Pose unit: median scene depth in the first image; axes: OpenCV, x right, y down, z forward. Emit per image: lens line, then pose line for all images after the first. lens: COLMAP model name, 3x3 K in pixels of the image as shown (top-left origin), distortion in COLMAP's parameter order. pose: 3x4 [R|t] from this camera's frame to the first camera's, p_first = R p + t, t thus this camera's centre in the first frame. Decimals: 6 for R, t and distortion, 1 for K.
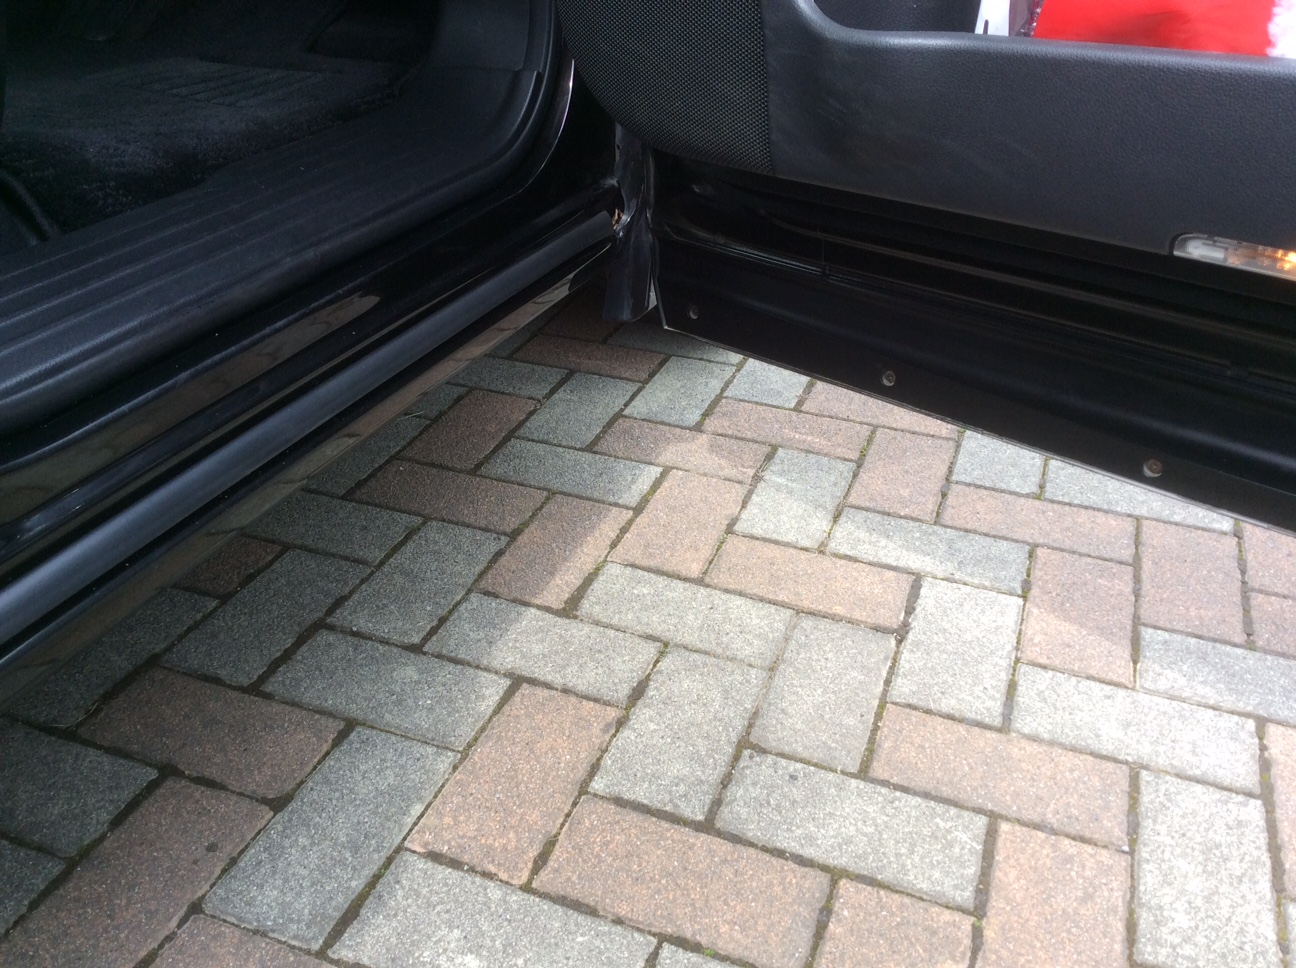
lens RADIAL K [[1224.0, 0, 650.0], [0, 1224.0, 479.3], [0, 0, 1]] dist [-0.040566, 0.000000]
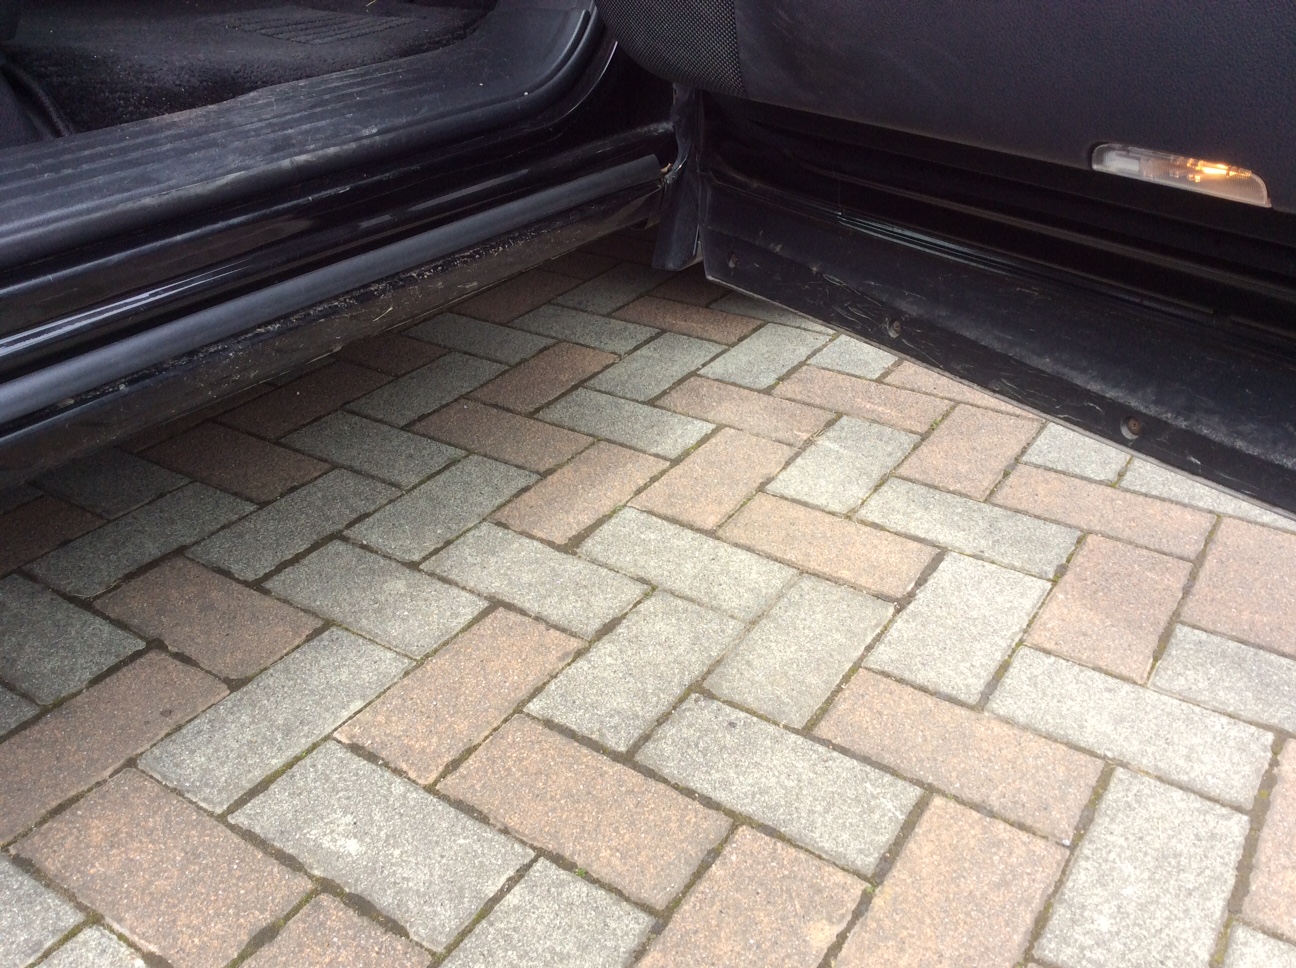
lens RADIAL K [[1224.0, 0, 642.8], [0, 1224.0, 491.4], [0, 0, 1]] dist [-0.040566, 0.000000]
pose [[0.973278, 0.084091, -0.213678, 0.233507], [-0.083675, 0.996432, 0.011008, 0.053170], [0.213841, 0.007166, 0.976842, 0.033178]]
